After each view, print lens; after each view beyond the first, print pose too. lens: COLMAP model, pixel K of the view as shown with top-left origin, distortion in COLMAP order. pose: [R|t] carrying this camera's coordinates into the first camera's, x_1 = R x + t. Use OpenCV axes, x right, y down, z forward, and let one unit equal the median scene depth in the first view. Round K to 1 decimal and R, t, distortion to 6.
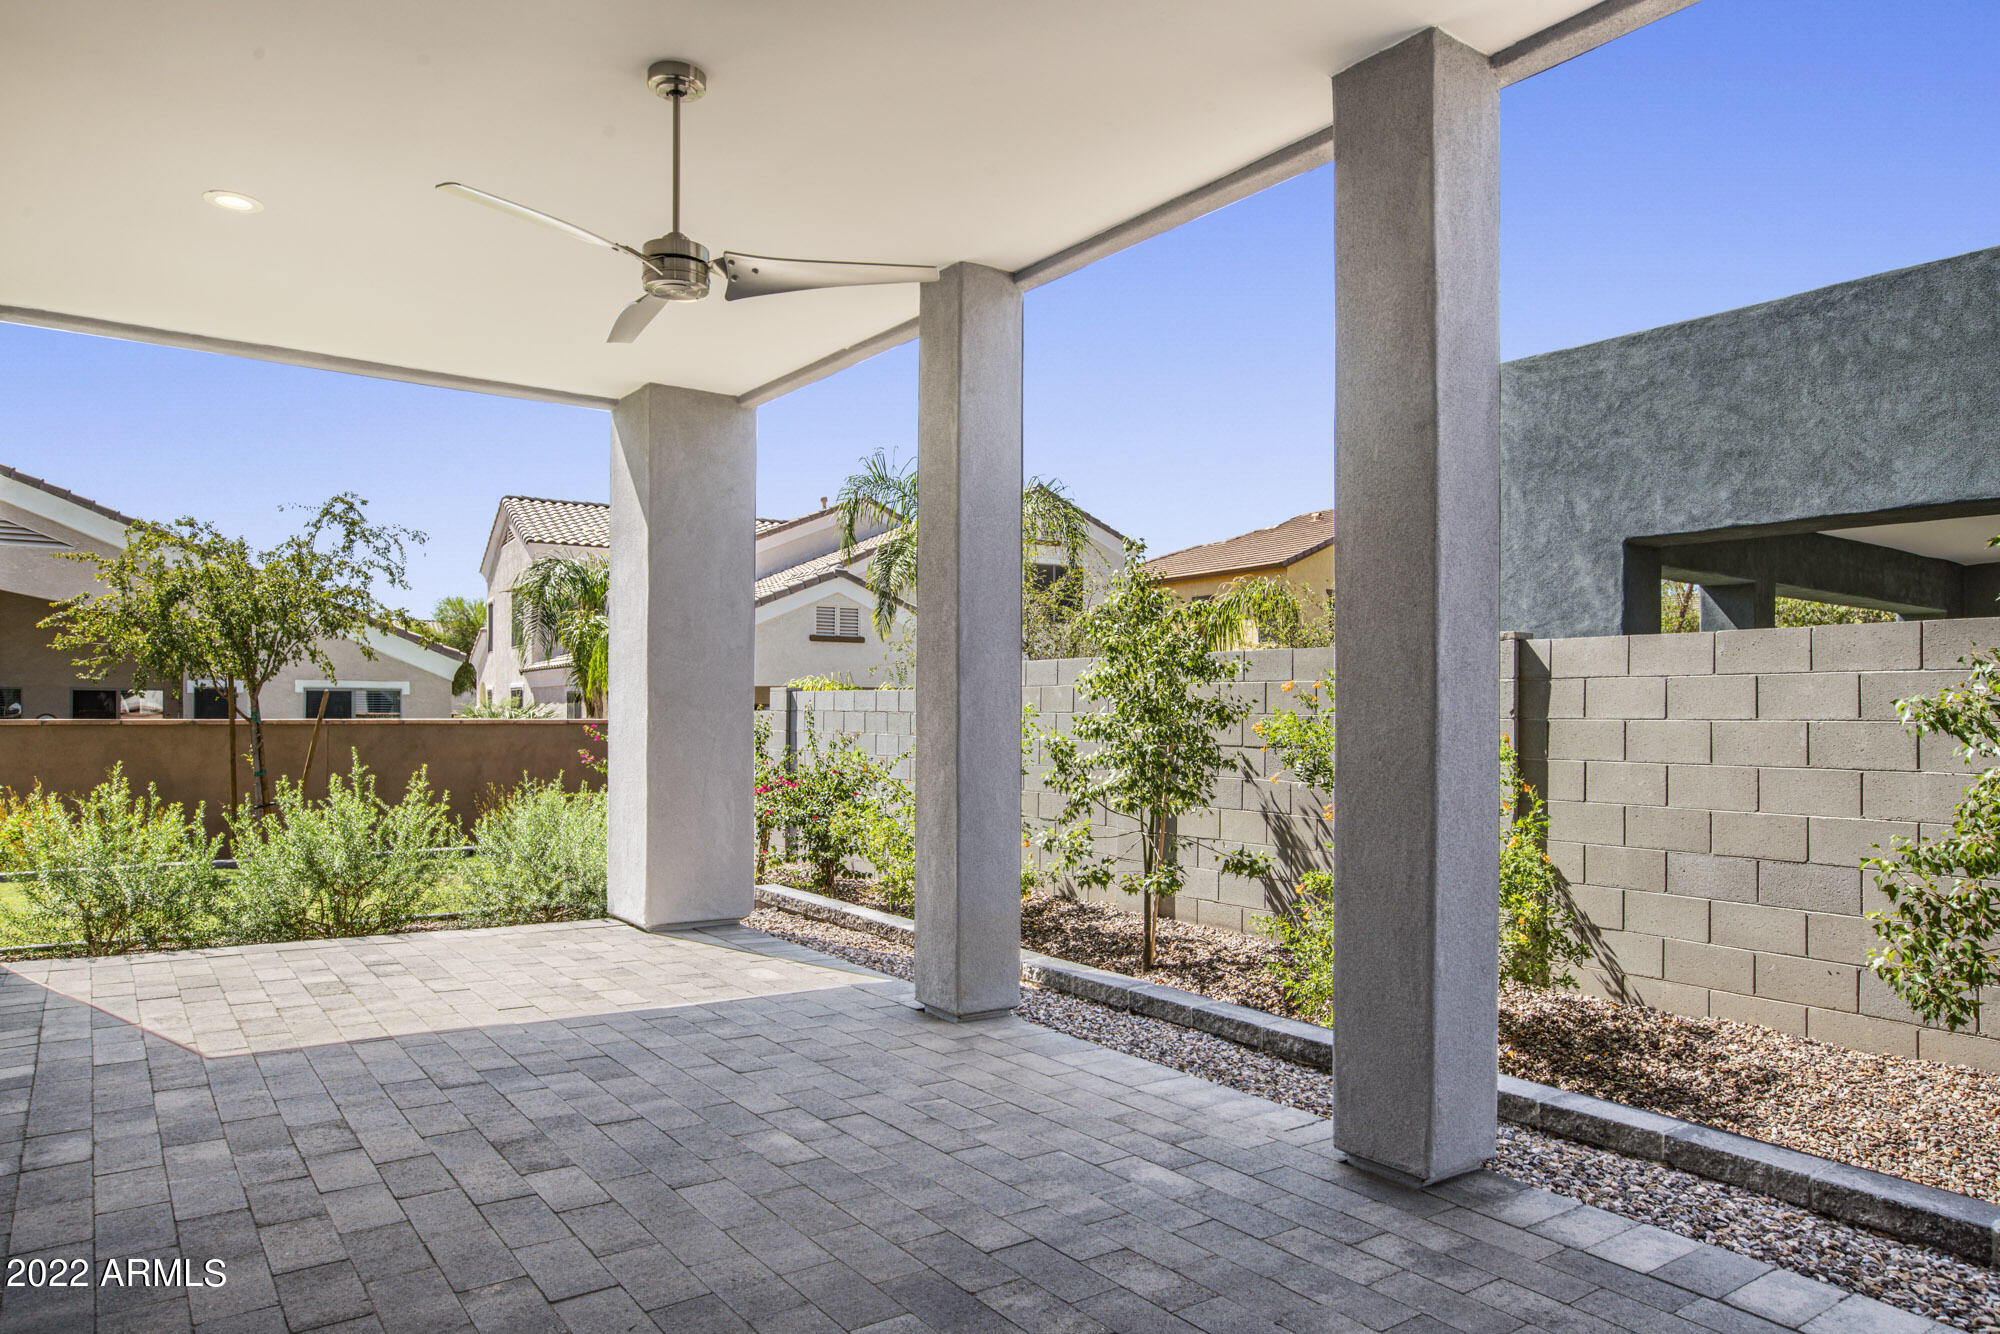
lens RADIAL K [[1241.7, 0, 1001.5], [0, 1241.7, 677.9], [0, 0, 1]] dist [-0.007824, 0.011022]
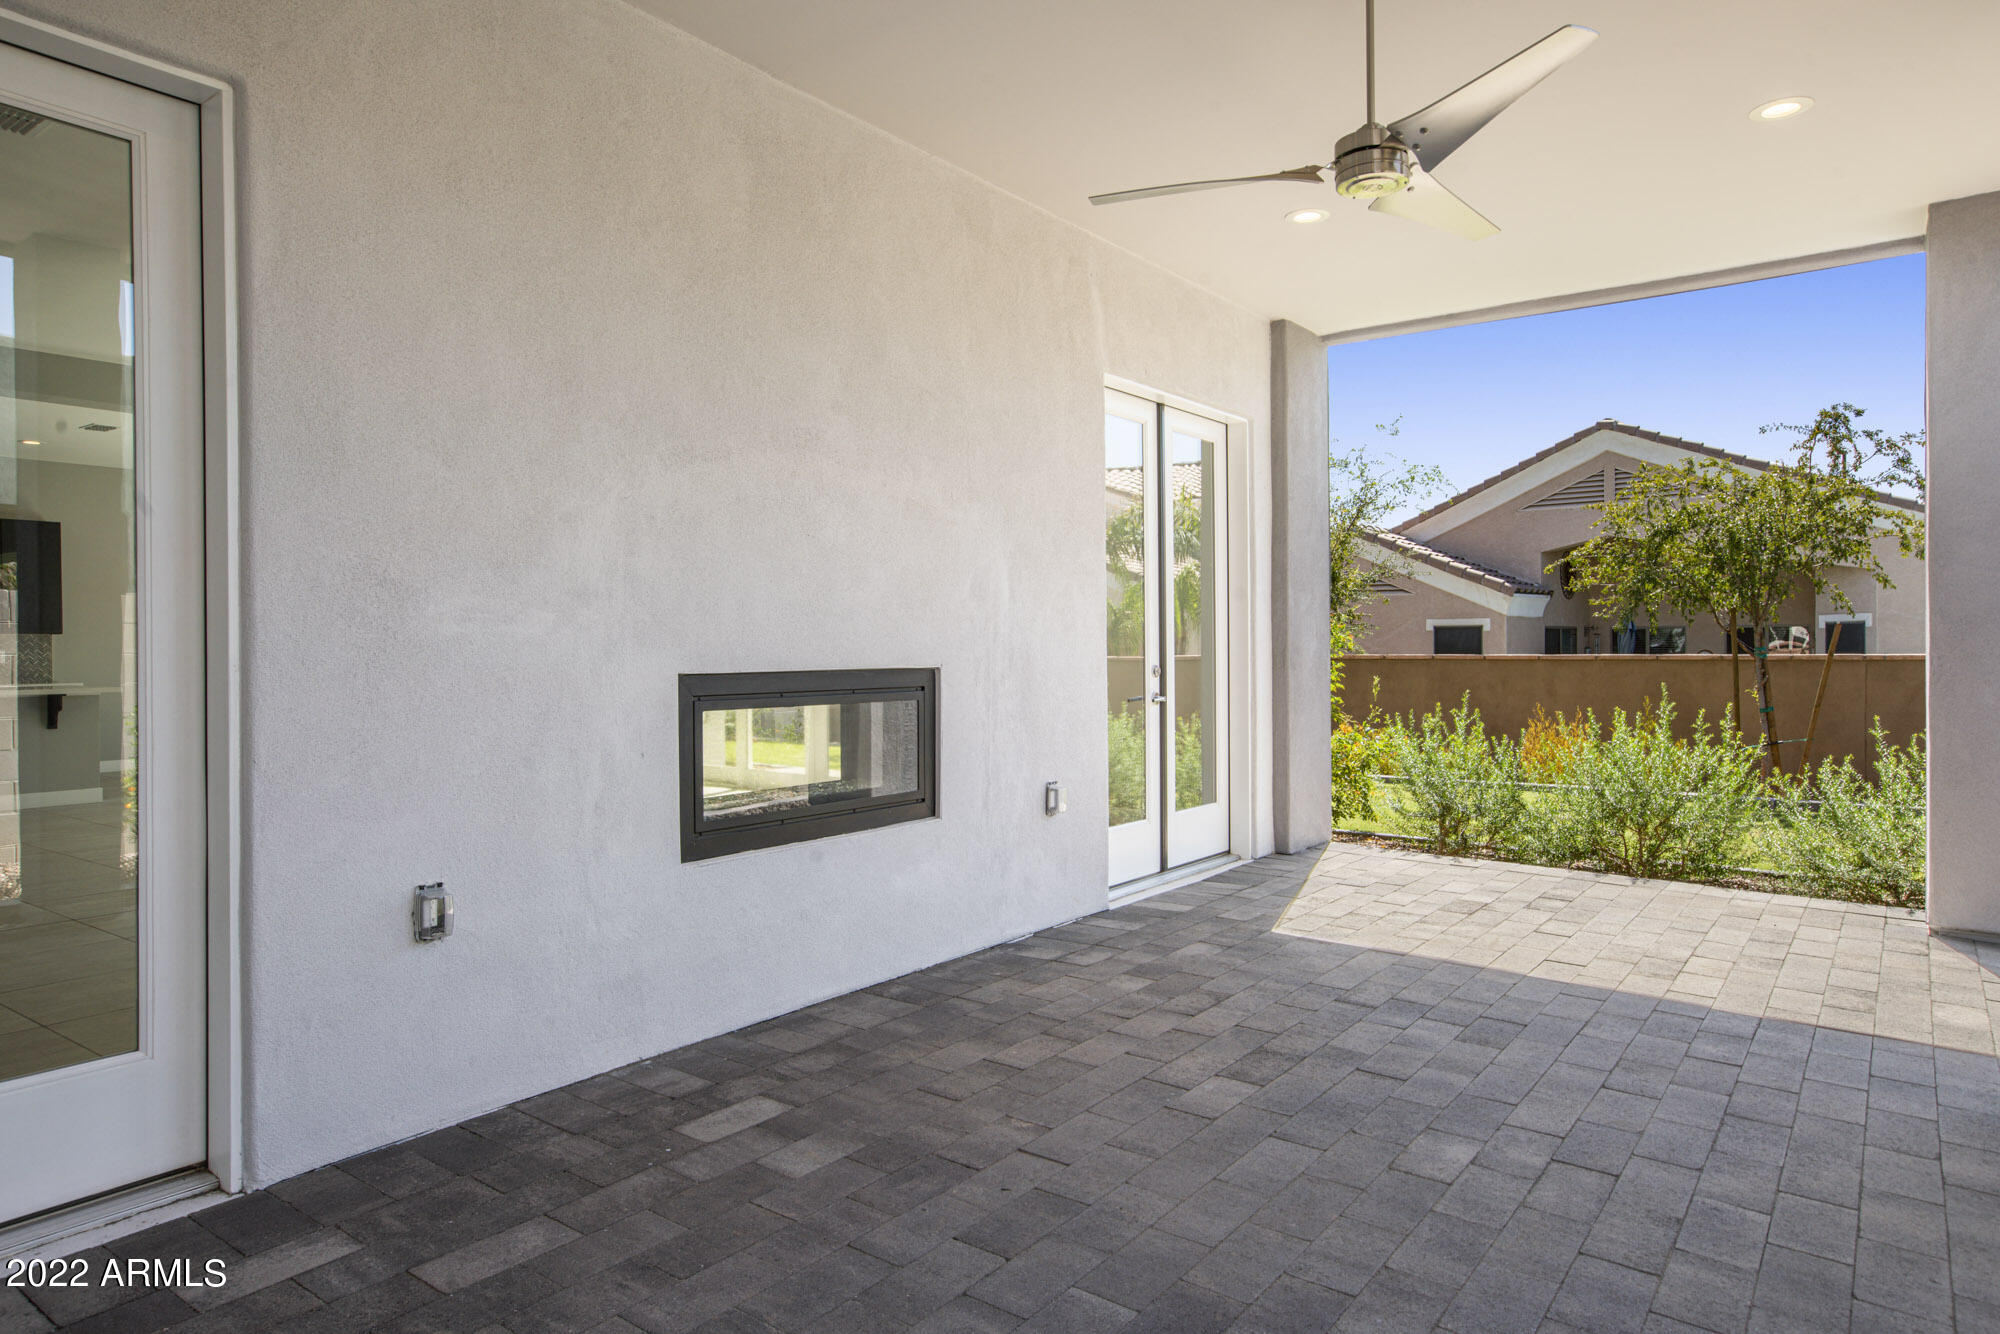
lens RADIAL K [[1241.7, 0, 999.5], [0, 1241.7, 656.3], [0, 0, 1]] dist [-0.007824, 0.011022]
pose [[0.281446, -0.000978, -0.959576, 0.509497], [0.034934, 0.999347, 0.009228, 0.014859], [0.958941, -0.036119, 0.281297, 0.442668]]
